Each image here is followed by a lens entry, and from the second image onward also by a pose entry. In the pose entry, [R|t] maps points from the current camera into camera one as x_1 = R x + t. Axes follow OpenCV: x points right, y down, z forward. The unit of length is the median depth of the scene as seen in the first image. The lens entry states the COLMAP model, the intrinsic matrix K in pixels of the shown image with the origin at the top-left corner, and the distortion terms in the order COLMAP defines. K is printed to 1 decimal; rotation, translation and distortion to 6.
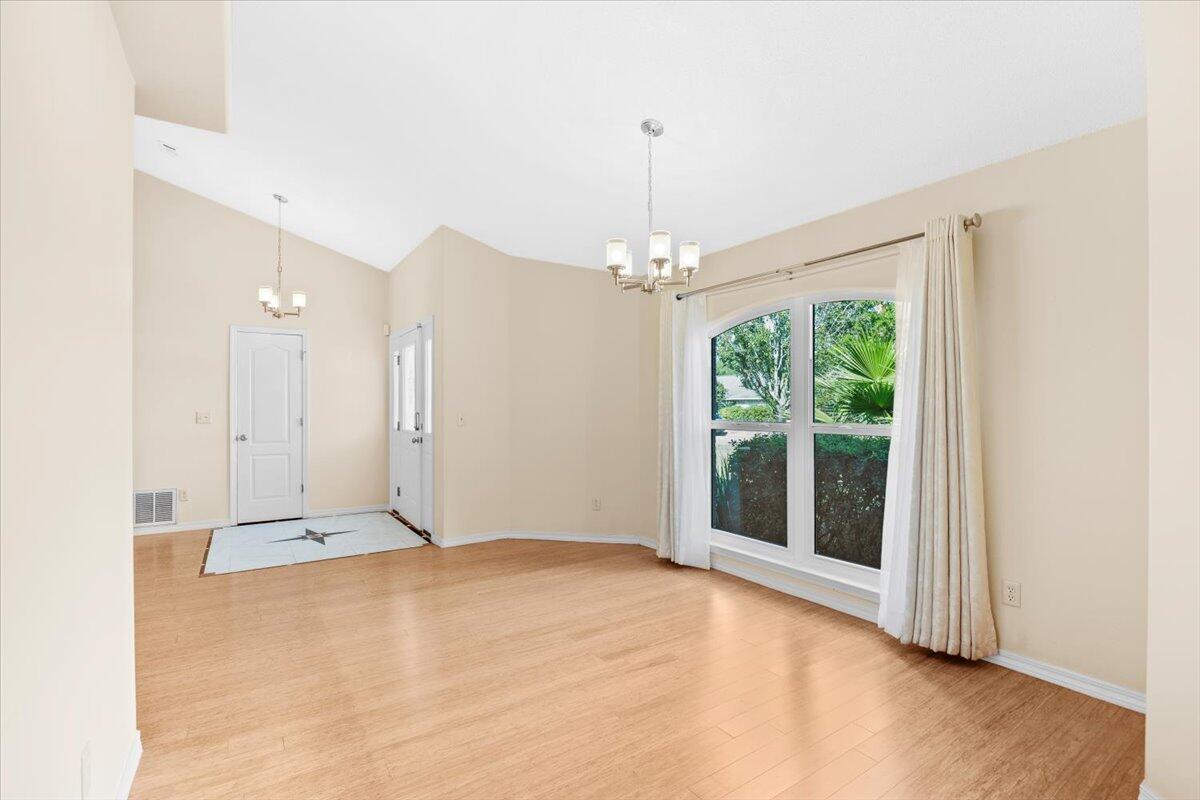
lens RADIAL K [[552.0, 0, 598.3], [0, 552.0, 404.1], [0, 0, 1]] dist [-0.001591, -0.000104]
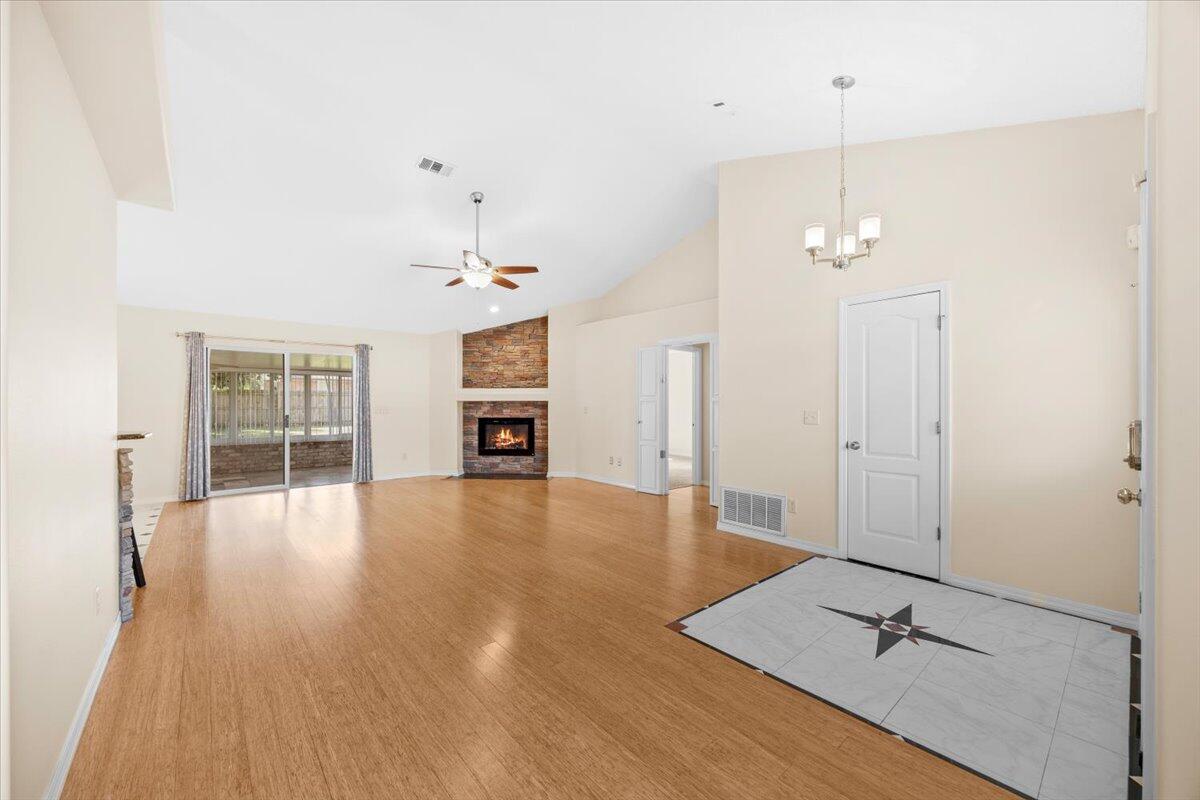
lens RADIAL K [[463.0, 0, 599.4], [0, 463.0, 404.4], [0, 0, 1]] dist [-0.002720, -0.000006]
pose [[0.132793, 0.002029, -0.991142, -0.076242], [0.002308, 0.999995, 0.002357, 0.003435], [0.991141, -0.002601, 0.132787, 0.635001]]
